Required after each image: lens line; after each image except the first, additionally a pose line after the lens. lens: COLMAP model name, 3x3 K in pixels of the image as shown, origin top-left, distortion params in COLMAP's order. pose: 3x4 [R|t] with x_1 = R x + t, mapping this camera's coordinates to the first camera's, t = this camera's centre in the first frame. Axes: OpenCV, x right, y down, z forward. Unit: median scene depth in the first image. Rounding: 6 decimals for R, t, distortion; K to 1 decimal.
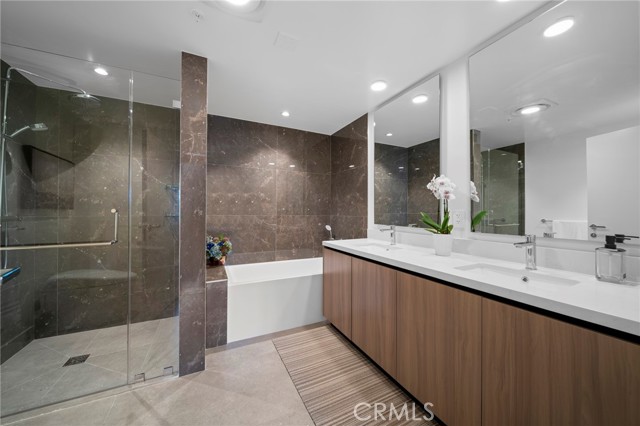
lens RADIAL K [[232.1, 0, 319.6], [0, 232.1, 212.1], [0, 0, 1]] dist [0.001713, 0.000004]
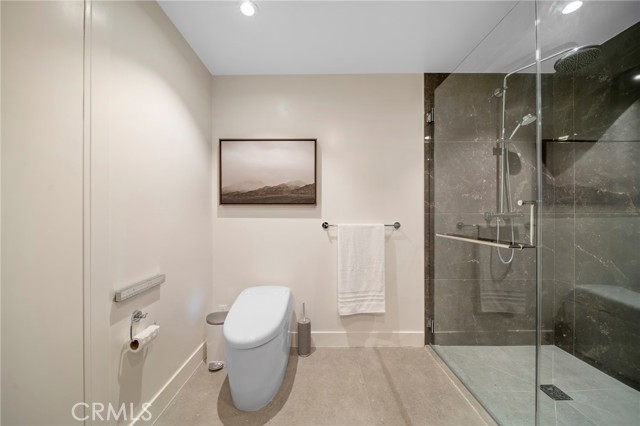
lens RADIAL K [[232.1, 0, 316.5], [0, 232.1, 213.9], [0, 0, 1]] dist [0.001713, 0.000004]
pose [[-0.451464, 0.017519, -0.892118, 0.034954], [0.008048, 0.999847, 0.015562, -0.001996], [0.892253, -0.000154, -0.451535, 0.565775]]
